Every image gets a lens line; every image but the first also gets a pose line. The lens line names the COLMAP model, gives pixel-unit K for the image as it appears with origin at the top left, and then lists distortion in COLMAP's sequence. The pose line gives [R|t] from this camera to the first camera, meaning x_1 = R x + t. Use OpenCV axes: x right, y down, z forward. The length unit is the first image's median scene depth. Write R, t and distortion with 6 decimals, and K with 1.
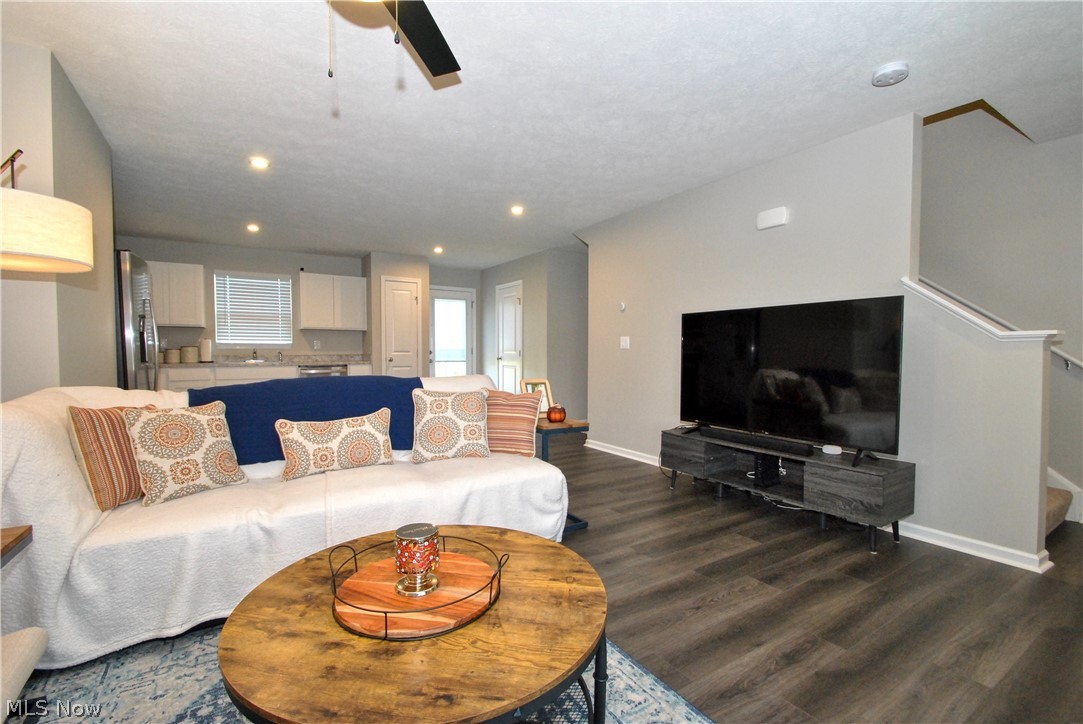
lens RADIAL K [[477.4, 0, 541.9], [0, 477.4, 366.5], [0, 0, 1]] dist [0.013178, -0.017190]
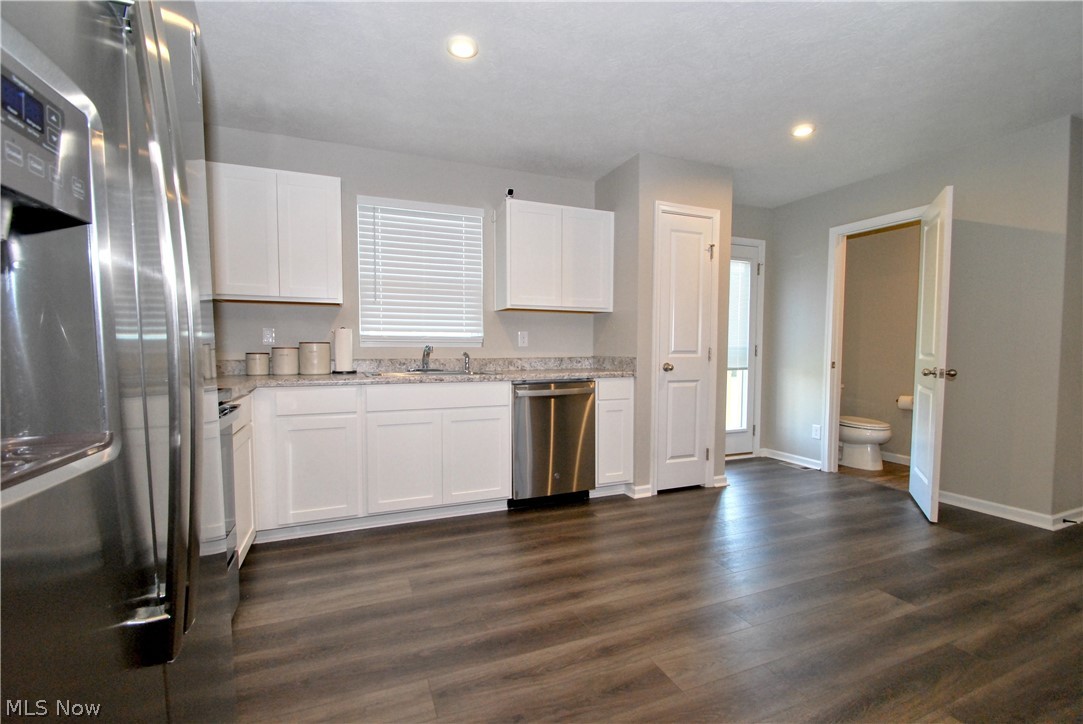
lens RADIAL K [[477.4, 0, 541.9], [0, 477.4, 366.5], [0, 0, 1]] dist [0.013178, -0.017190]
pose [[0.984943, 0.007372, -0.172721, -0.369926], [-0.006591, 0.999965, 0.005093, -0.018075], [0.172753, -0.003877, 0.984958, 0.487335]]
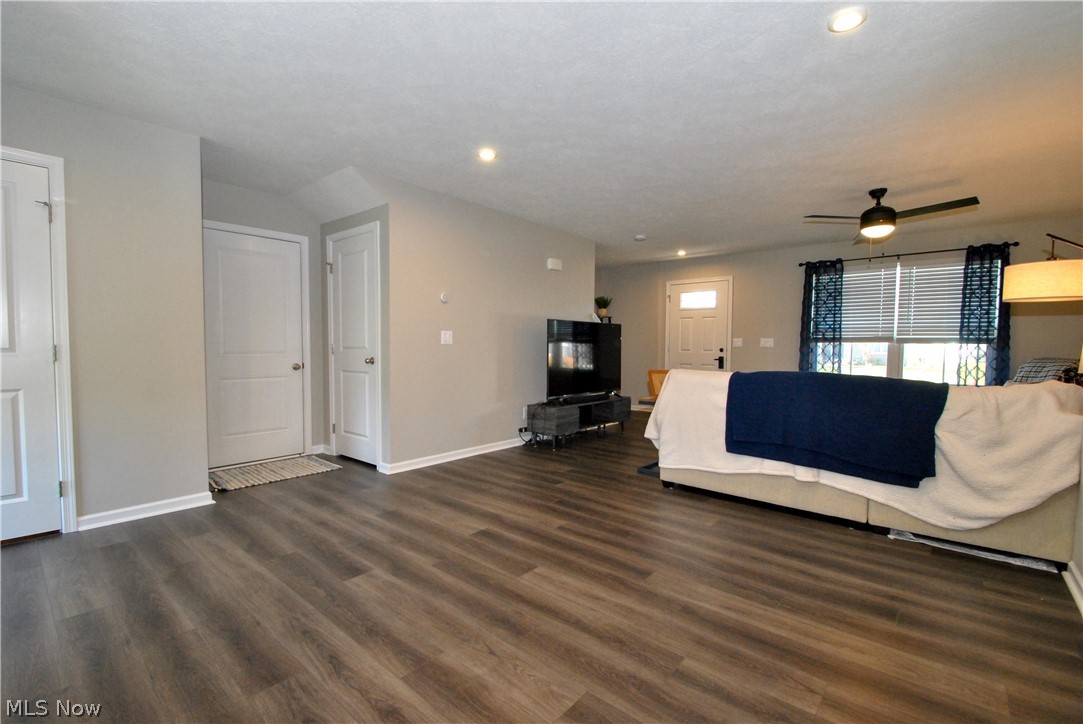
lens RADIAL K [[474.4, 0, 526.9], [0, 474.4, 367.8], [0, 0, 1]] dist [-0.002002, -0.000829]
pose [[-0.270387, -0.047729, 0.961568, -0.542229], [0.028782, 0.997923, 0.057627, -0.029751], [-0.962321, 0.043258, -0.268452, 0.801878]]
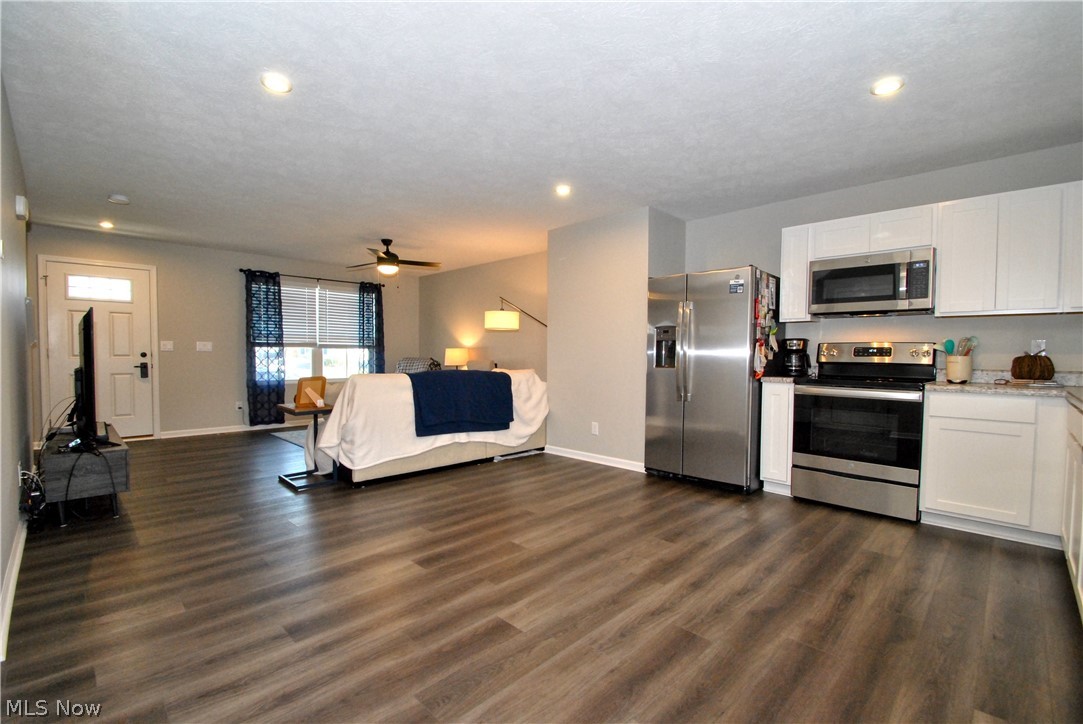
lens RADIAL K [[482.6, 0, 537.4], [0, 482.6, 366.5], [0, 0, 1]] dist [0.011277, -0.019010]
pose [[-0.976547, -0.002344, -0.215292, -0.148616], [-0.016359, 0.997858, 0.063339, -0.041706], [0.214682, 0.065375, -0.974493, 1.110174]]
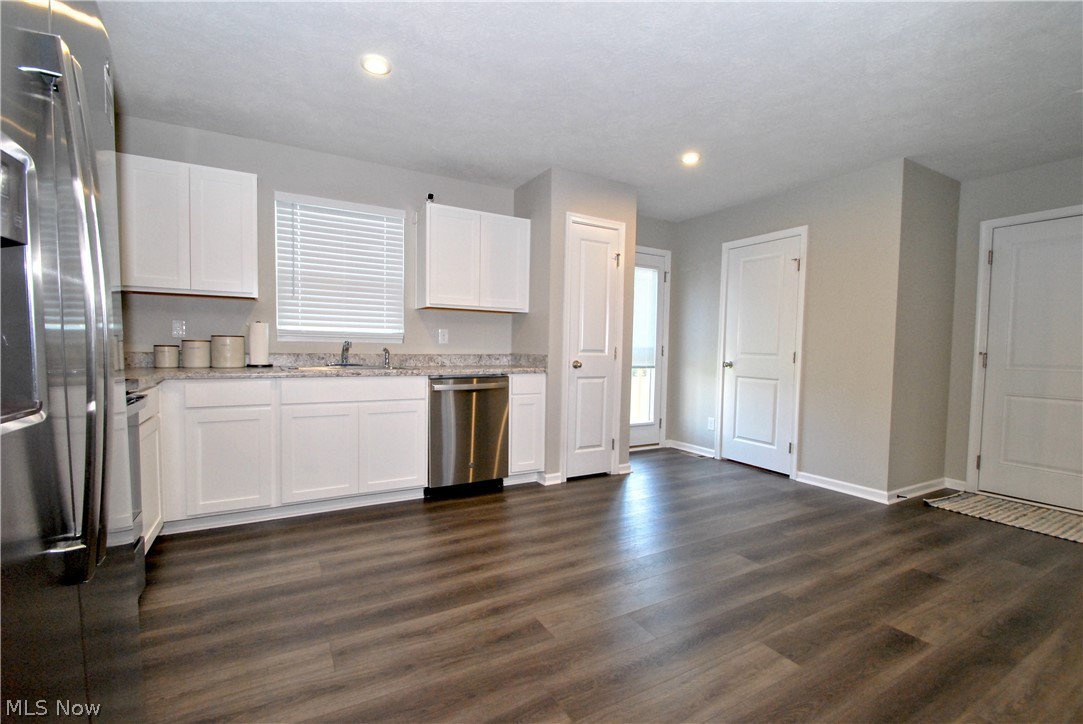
lens RADIAL K [[476.5, 0, 541.2], [0, 476.5, 365.0], [0, 0, 1]] dist [0.013446, -0.017171]
pose [[0.998725, 0.018234, -0.047073, -0.340382], [-0.018028, 0.999826, 0.004797, -0.016880], [0.047153, -0.003942, 0.998880, 0.455368]]
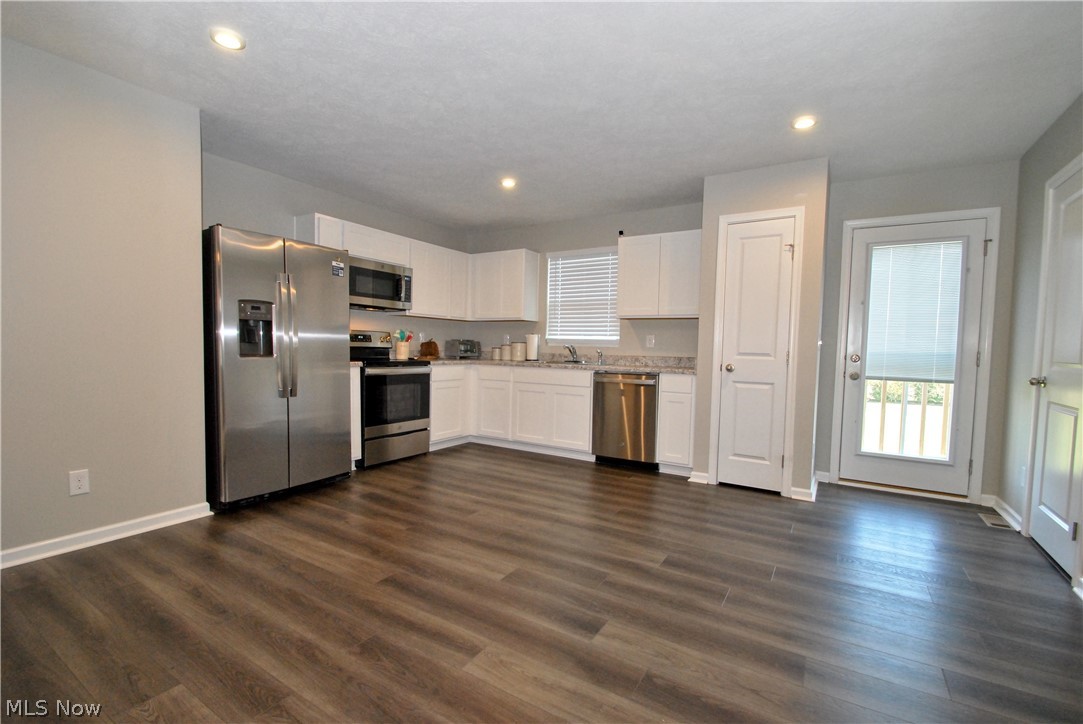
lens RADIAL K [[482.6, 0, 537.4], [0, 482.6, 366.5], [0, 0, 1]] dist [0.011277, -0.019010]
pose [[0.430736, 0.047580, -0.901223, 0.088216], [-0.052376, 0.998244, 0.027670, -0.021069], [0.900957, 0.035284, 0.432472, 0.580141]]
